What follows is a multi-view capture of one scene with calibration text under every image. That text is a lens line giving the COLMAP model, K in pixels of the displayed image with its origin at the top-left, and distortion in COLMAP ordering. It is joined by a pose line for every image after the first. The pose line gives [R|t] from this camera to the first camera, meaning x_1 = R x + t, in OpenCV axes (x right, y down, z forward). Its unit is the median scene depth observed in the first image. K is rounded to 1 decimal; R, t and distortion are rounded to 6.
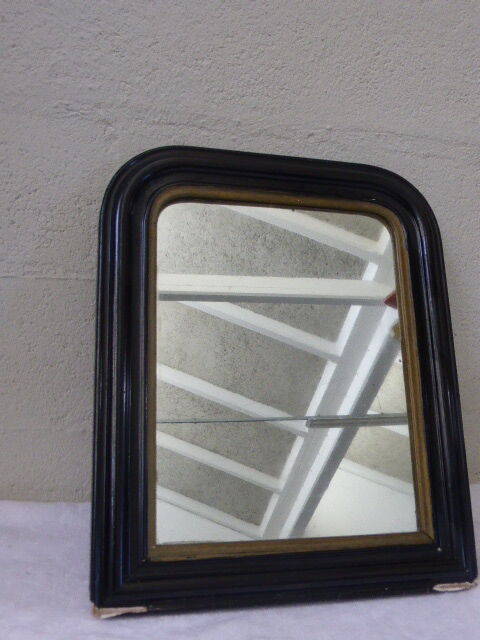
lens RADIAL K [[651.8, 0, 240.0], [0, 651.8, 320.0], [0, 0, 1]] dist [-0.000958, -0.044036]
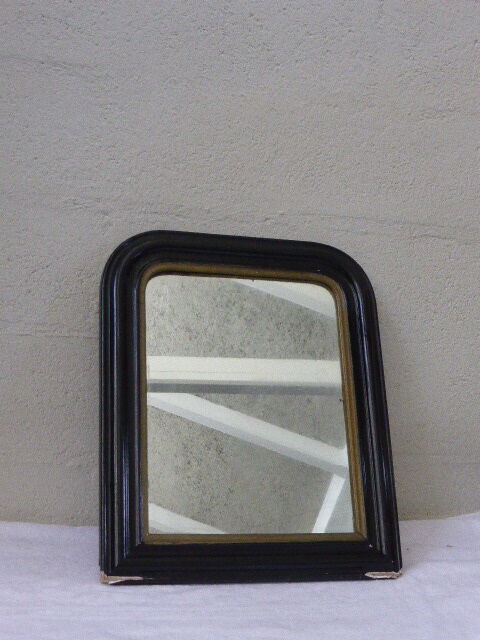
lens RADIAL K [[1010.0, 0, 240.0], [0, 1010.0, 320.0], [0, 0, 1]] dist [0.176764, -0.004319]
pose [[0.999442, -0.009620, 0.031992, -0.005183], [0.013156, 0.993597, -0.112213, 0.124135], [-0.030708, 0.112571, 0.993169, -0.909580]]
